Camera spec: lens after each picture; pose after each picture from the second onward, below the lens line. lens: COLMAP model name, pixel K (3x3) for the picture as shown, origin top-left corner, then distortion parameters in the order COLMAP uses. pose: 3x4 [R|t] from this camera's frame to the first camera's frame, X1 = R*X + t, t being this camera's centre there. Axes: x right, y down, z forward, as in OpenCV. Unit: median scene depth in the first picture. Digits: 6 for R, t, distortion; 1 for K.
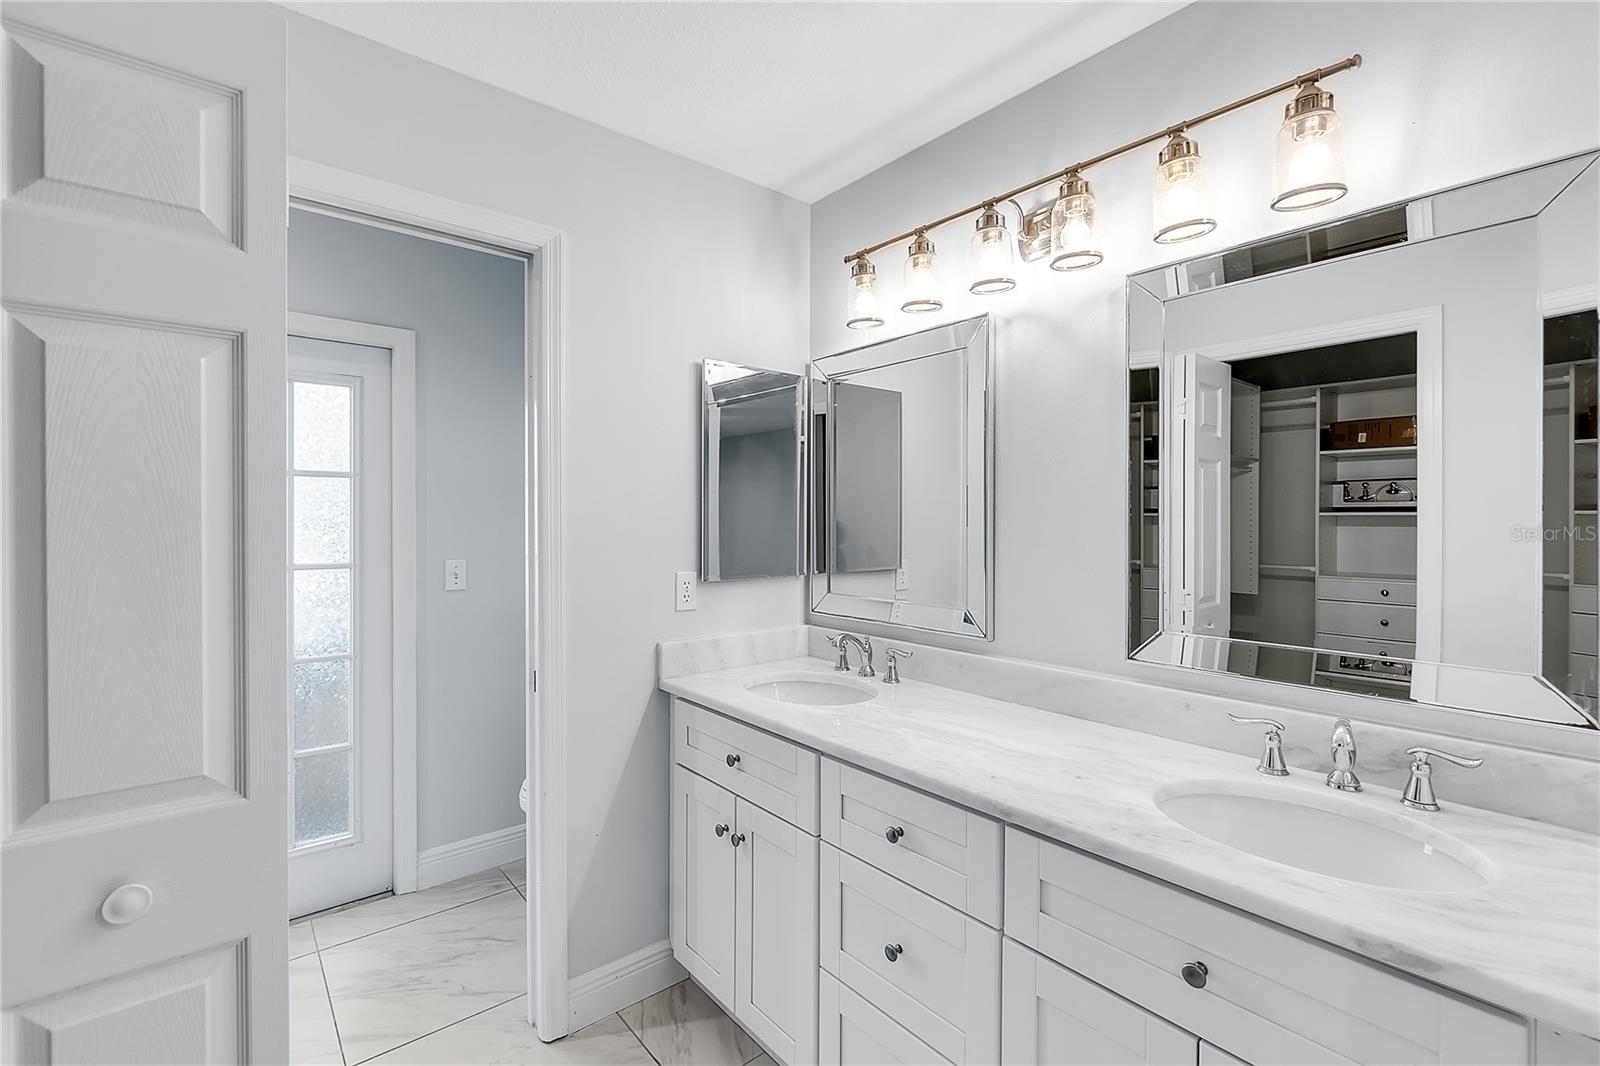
lens RADIAL K [[715.3, 0, 802.2], [0, 715.3, 522.6], [0, 0, 1]] dist [-0.009602, 0.003780]
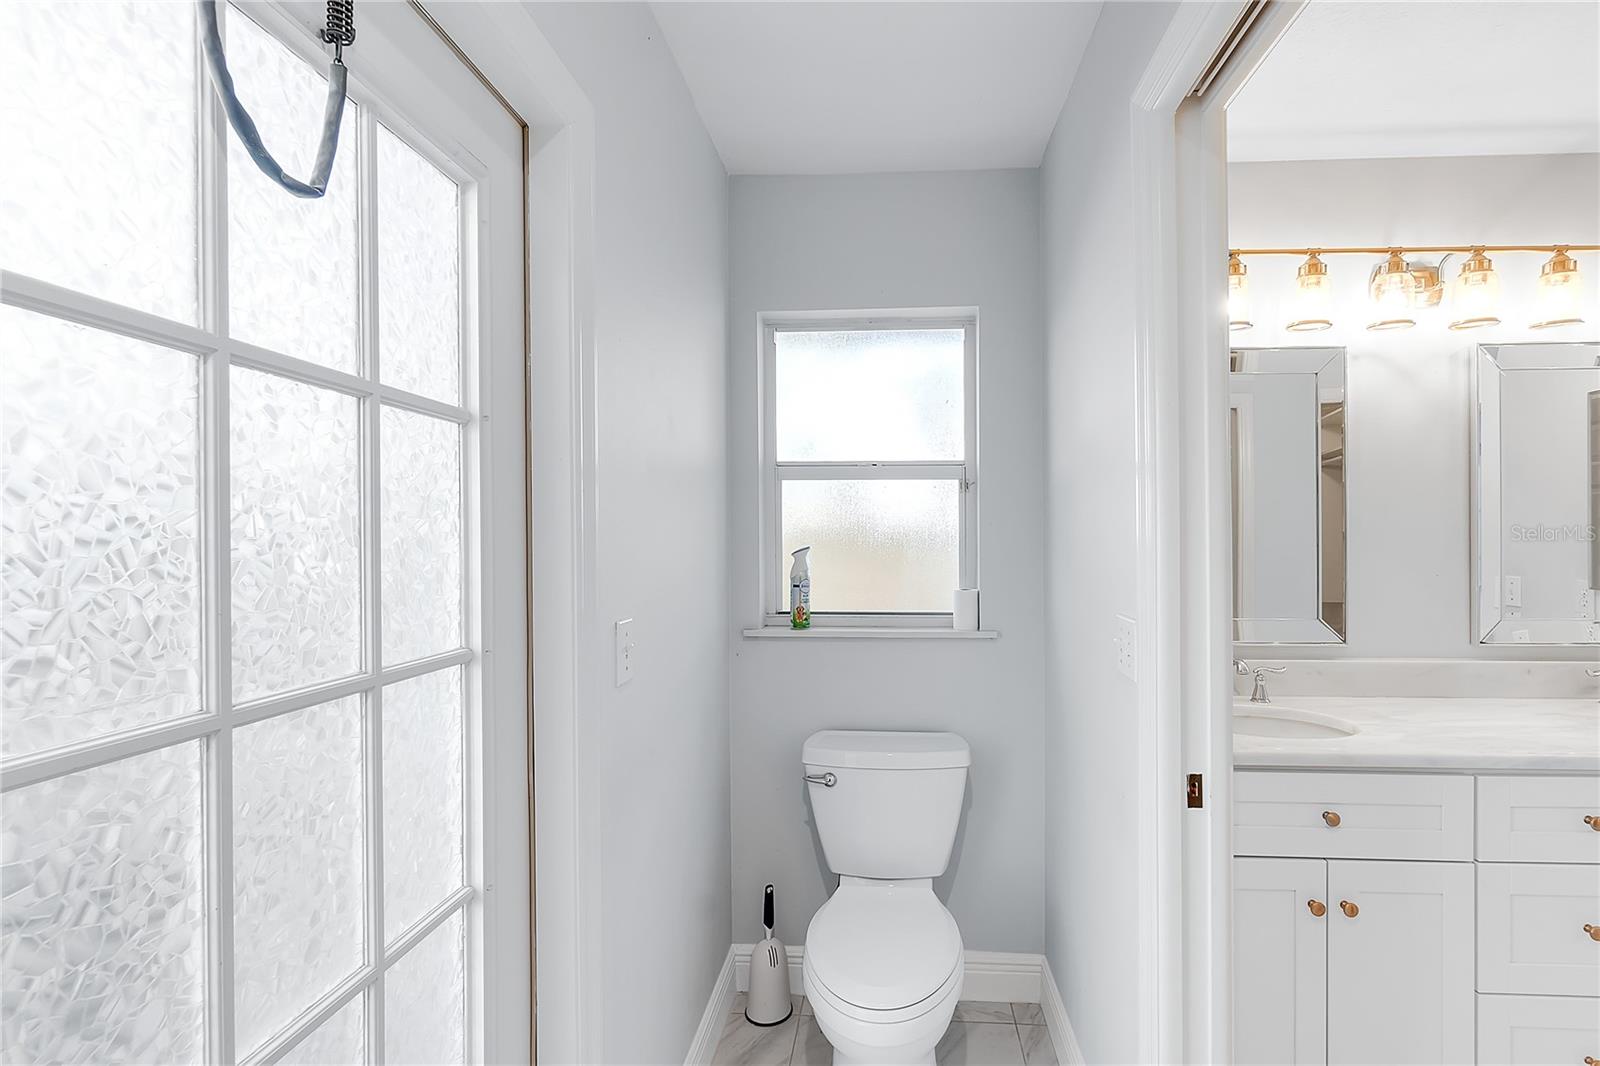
lens RADIAL K [[721.2, 0, 834.0], [0, 721.2, 532.1], [0, 0, 1]] dist [-0.016864, 0.000736]
pose [[0.686983, 0.004546, 0.726659, -1.190133], [0.000712, 0.999976, -0.006930, -0.001201], [-0.726673, 0.005278, 0.686963, 0.906342]]
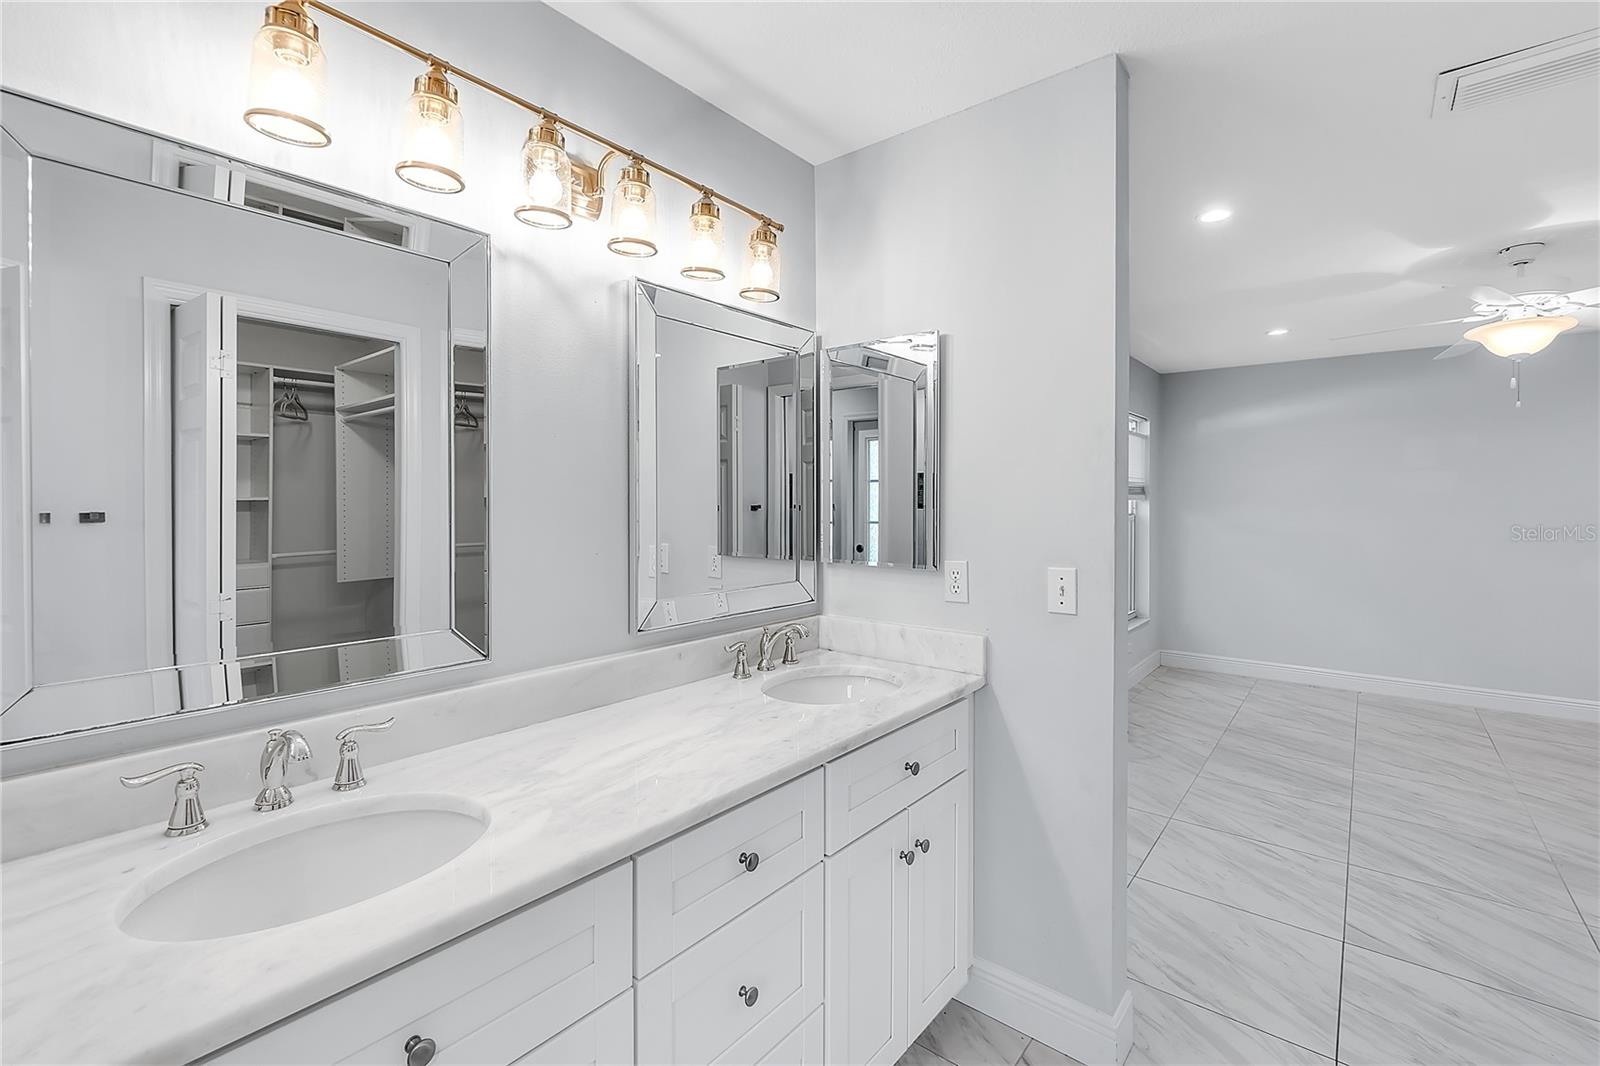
lens RADIAL K [[715.3, 0, 794.7], [0, 715.3, 502.3], [0, 0, 1]] dist [-0.009602, 0.003780]
pose [[-0.195132, 0.001797, 0.980775, -0.613824], [0.006223, 0.999980, -0.000594, -0.003750], [-0.980757, 0.005988, -0.195140, 0.917891]]
